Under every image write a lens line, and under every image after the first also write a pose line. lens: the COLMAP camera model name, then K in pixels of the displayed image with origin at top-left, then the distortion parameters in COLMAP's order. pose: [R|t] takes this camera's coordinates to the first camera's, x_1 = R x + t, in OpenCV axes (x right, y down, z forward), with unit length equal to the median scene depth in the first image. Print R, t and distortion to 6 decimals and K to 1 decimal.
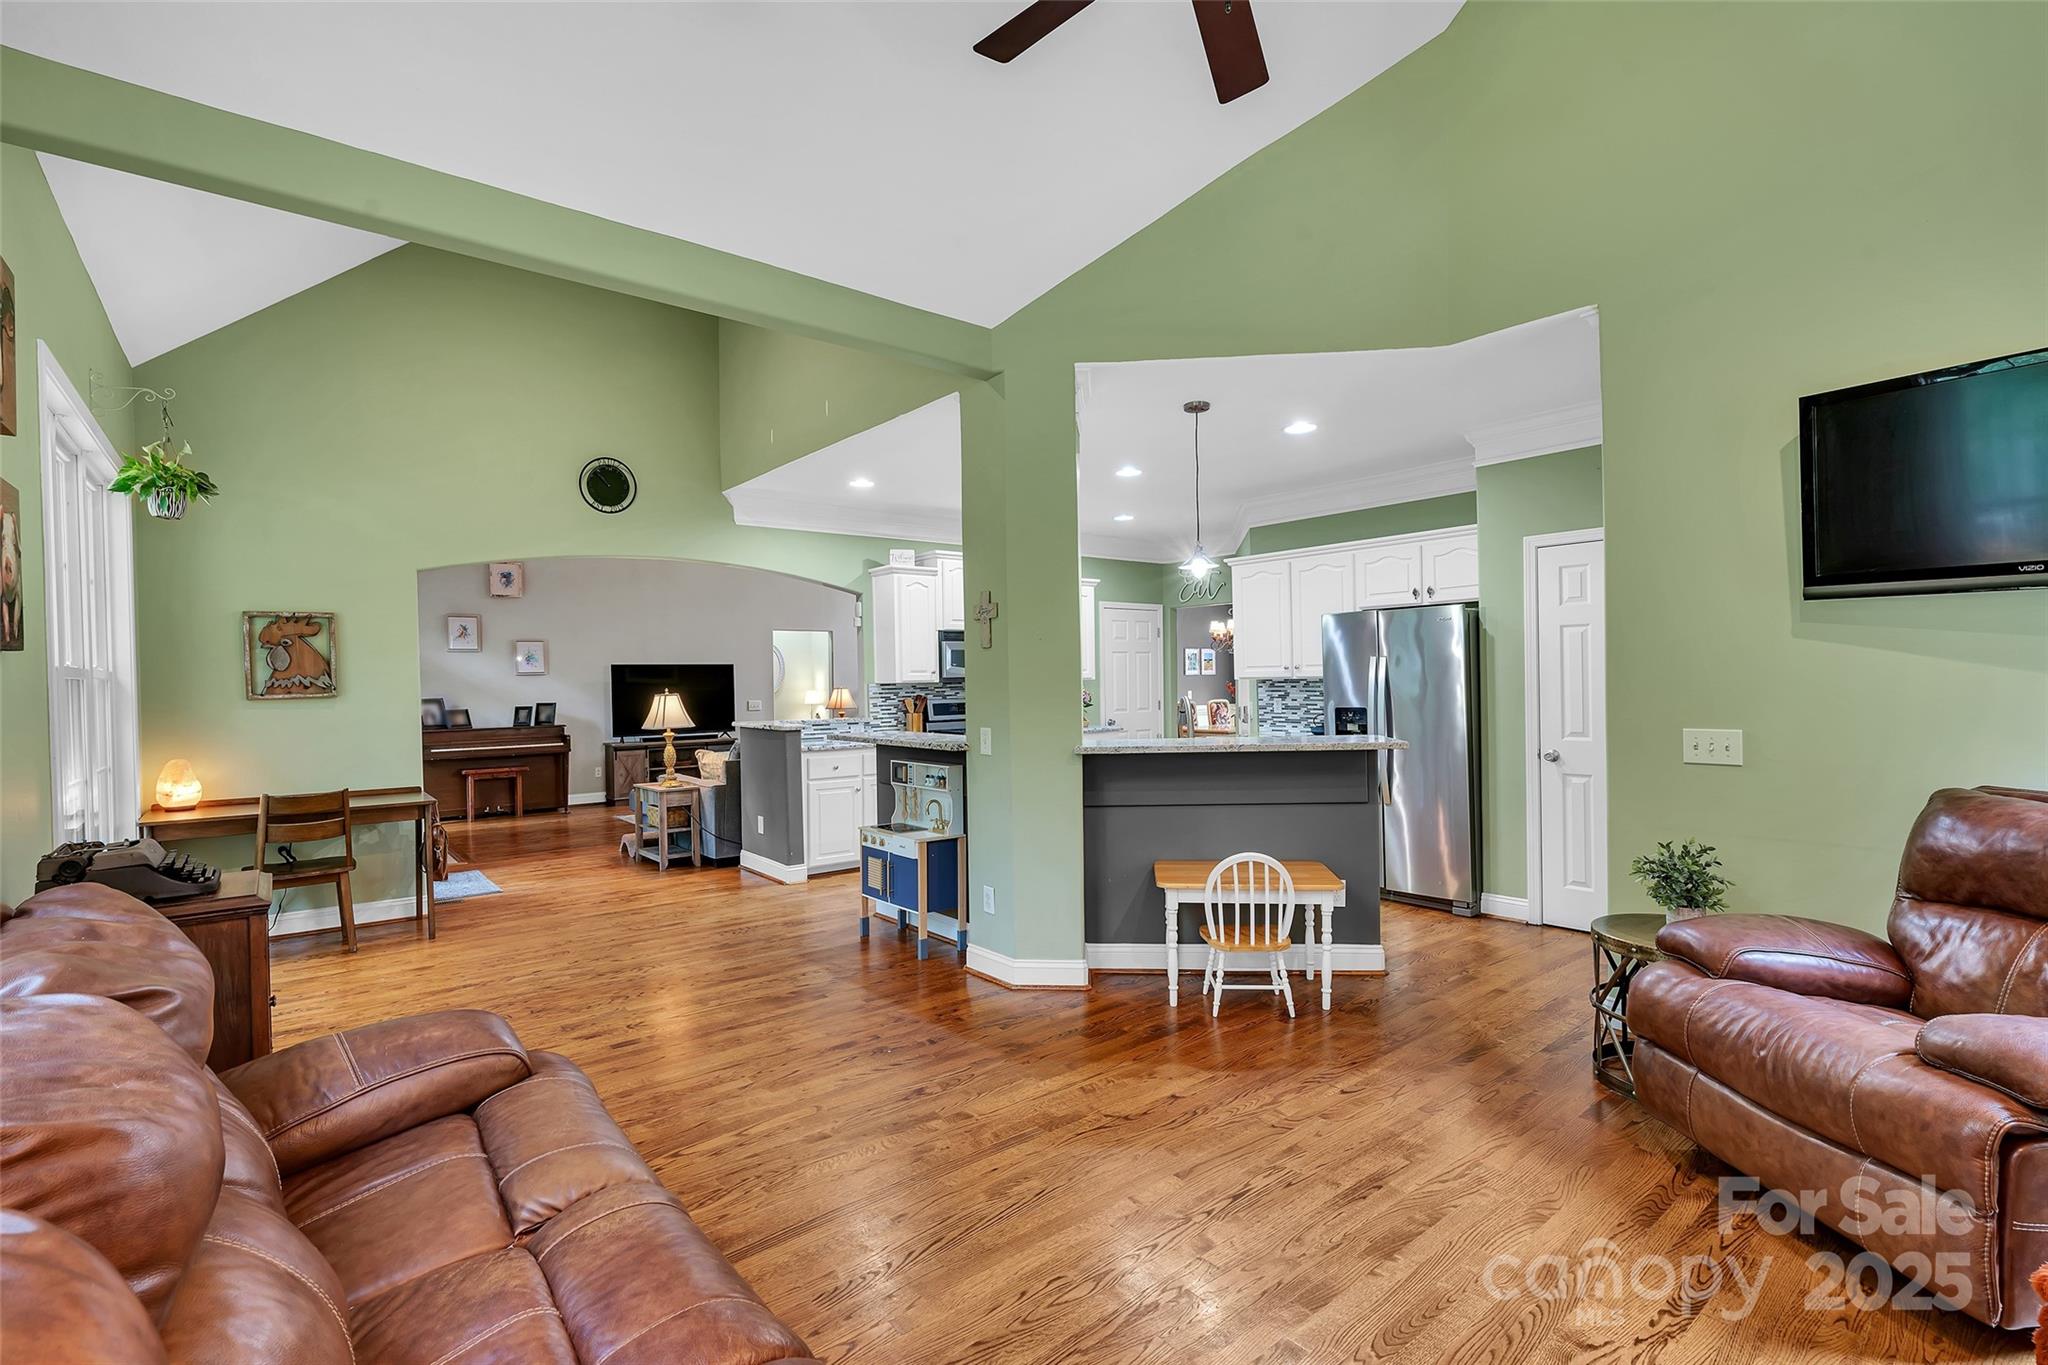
lens RADIAL K [[930.3, 0, 1017.0], [0, 930.3, 691.2], [0, 0, 1]] dist [0.000446, 0.002445]
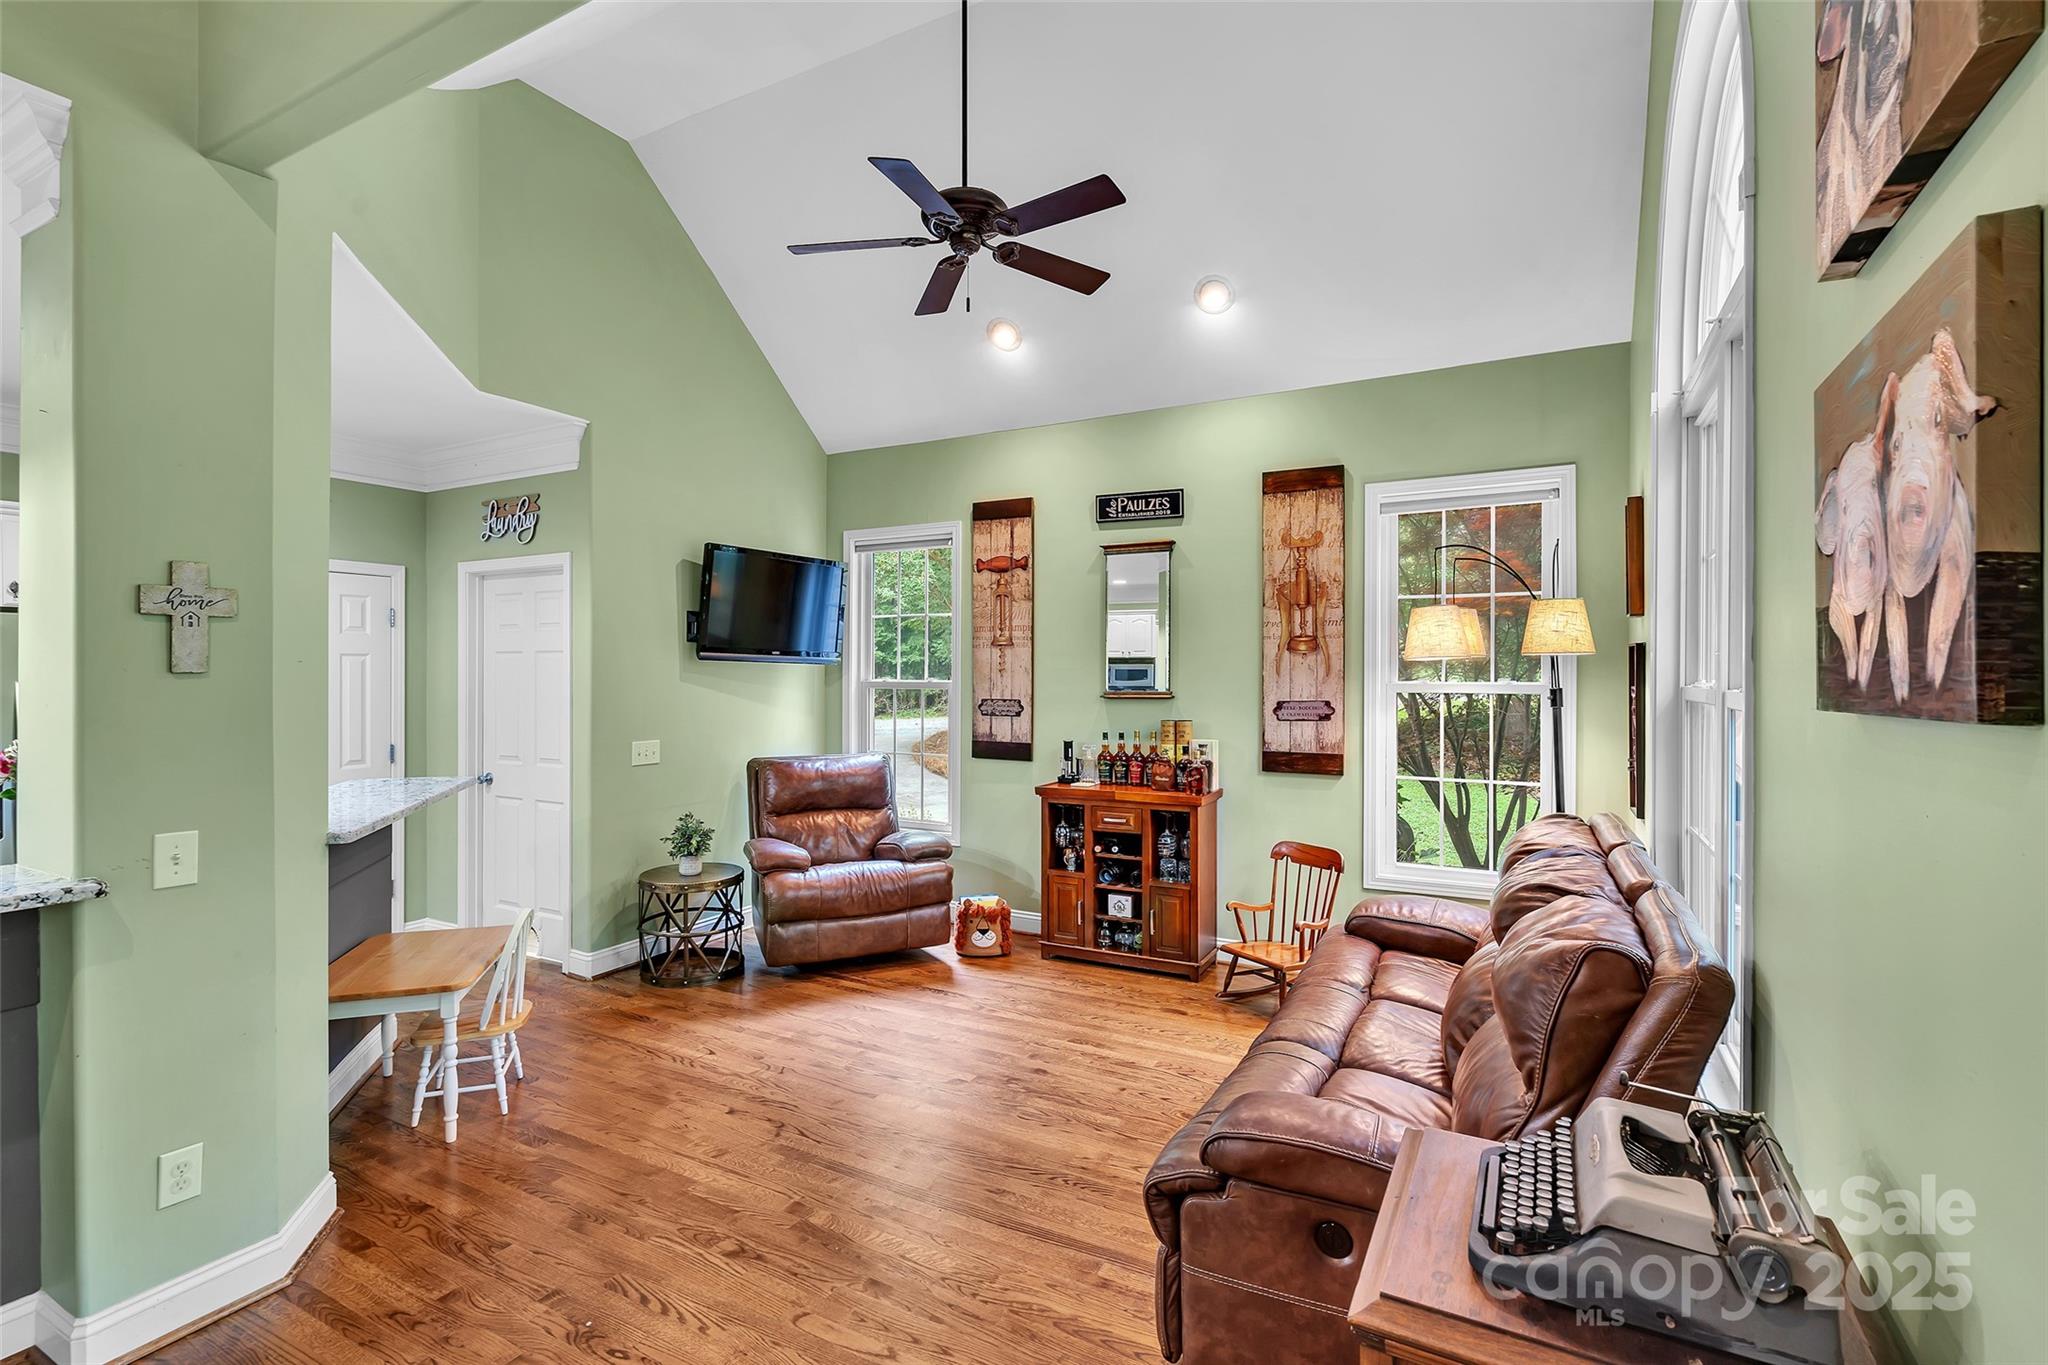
lens RADIAL K [[930.3, 0, 1030.9], [0, 930.3, 679.8], [0, 0, 1]] dist [0.000446, 0.002445]
pose [[-0.373709, 0.007131, 0.927519, -0.463236], [0.017478, 0.999847, -0.000645, -0.023589], [-0.927381, 0.015970, -0.373776, 0.526669]]
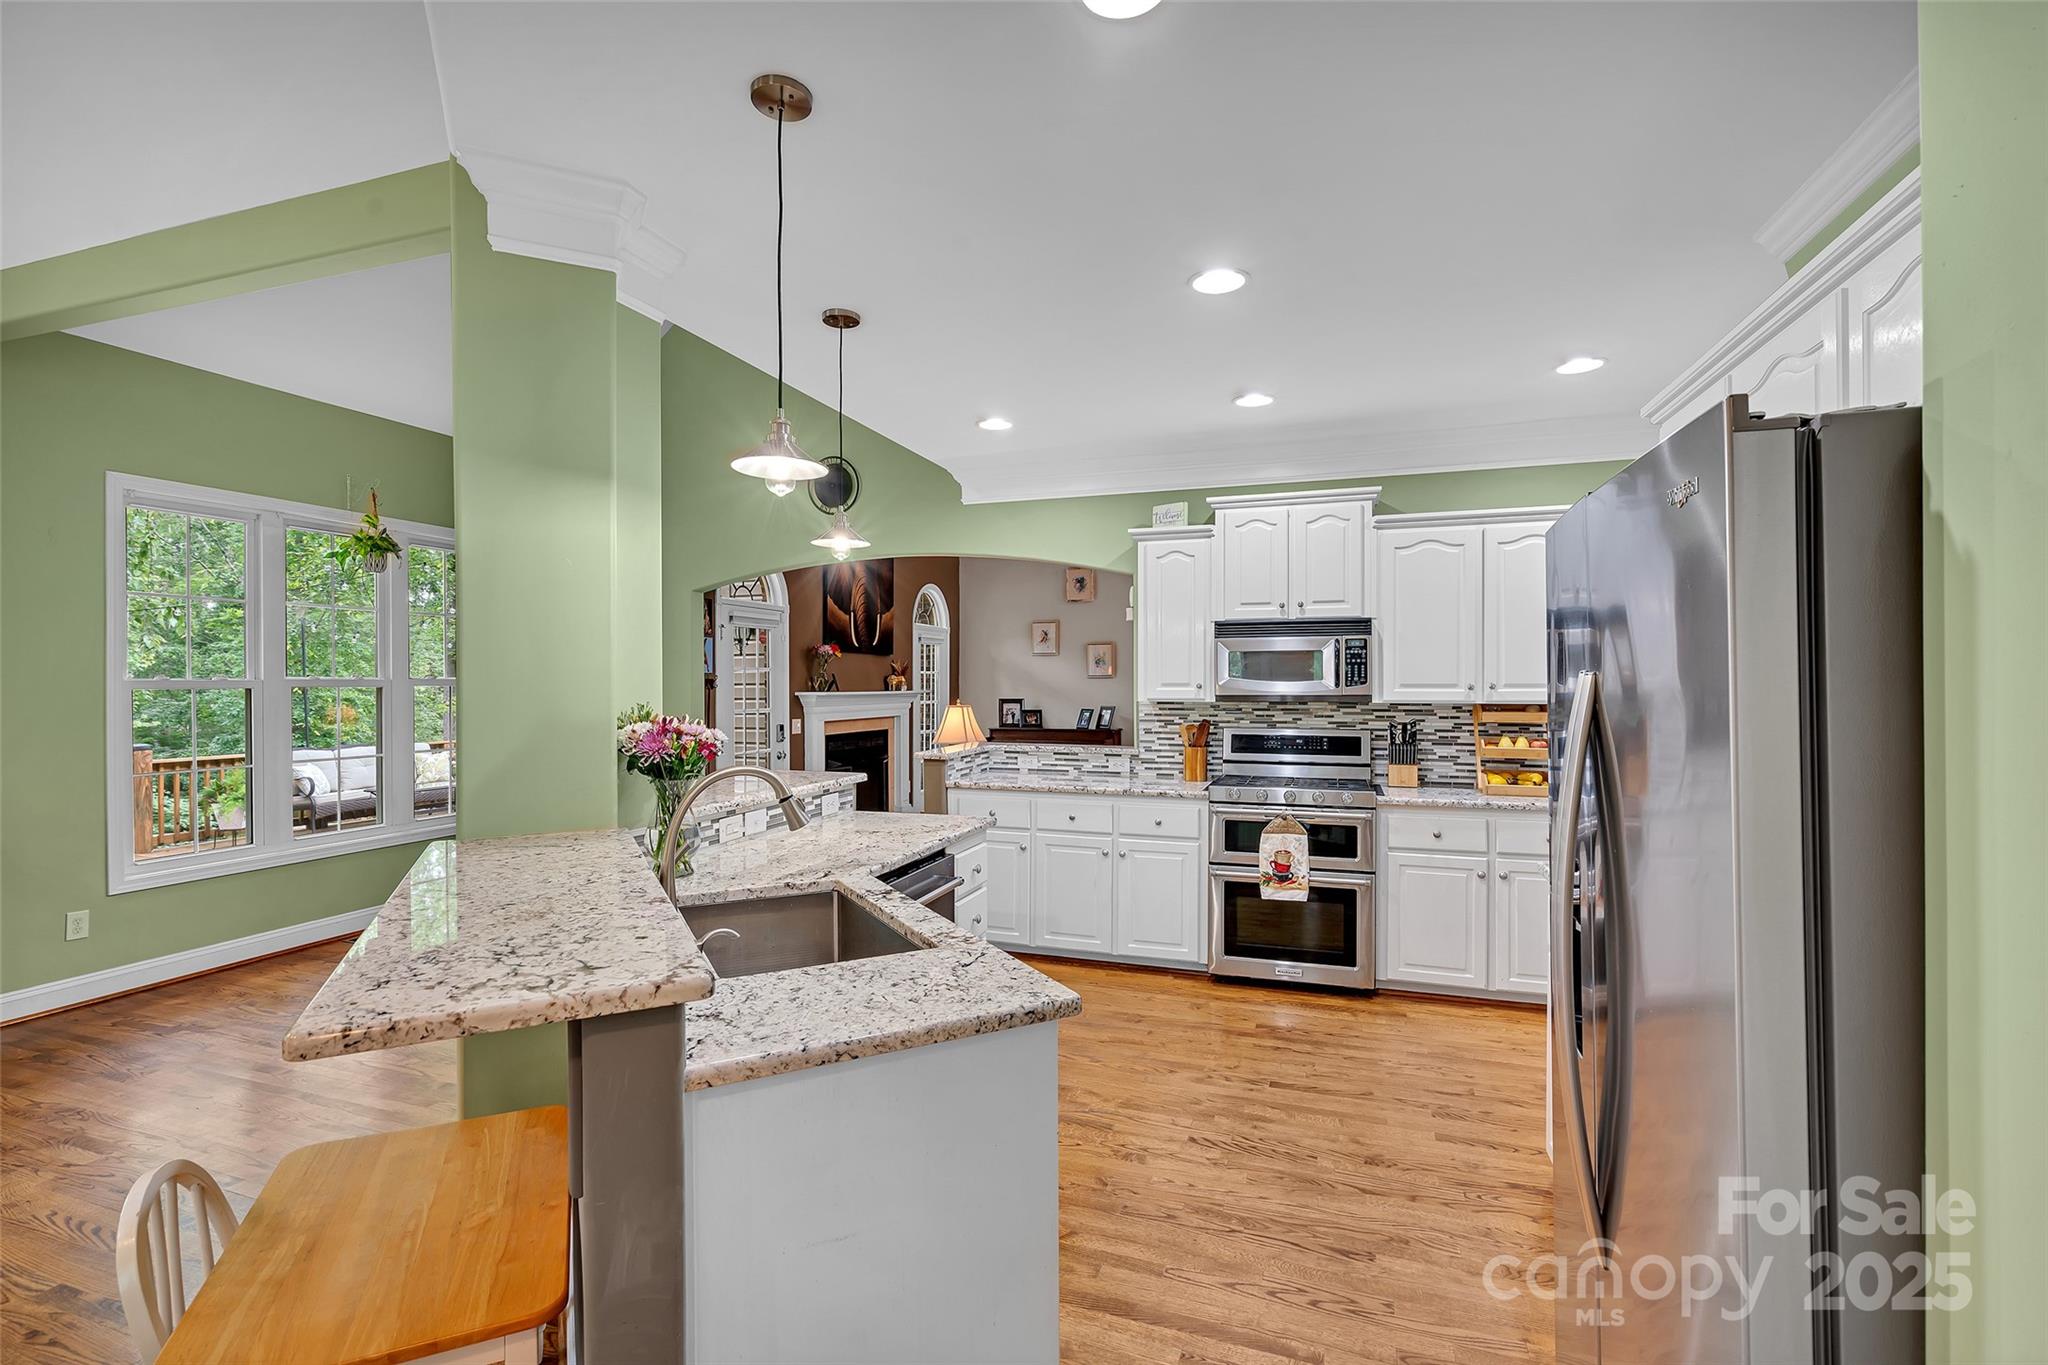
lens RADIAL K [[930.3, 0, 1018.8], [0, 930.3, 683.3], [0, 0, 1]] dist [0.000446, 0.002445]
pose [[0.542449, 0.015871, -0.839939, 0.461375], [-0.017464, 0.999818, 0.007613, -0.029744], [0.839907, 0.010539, 0.542628, 0.642246]]
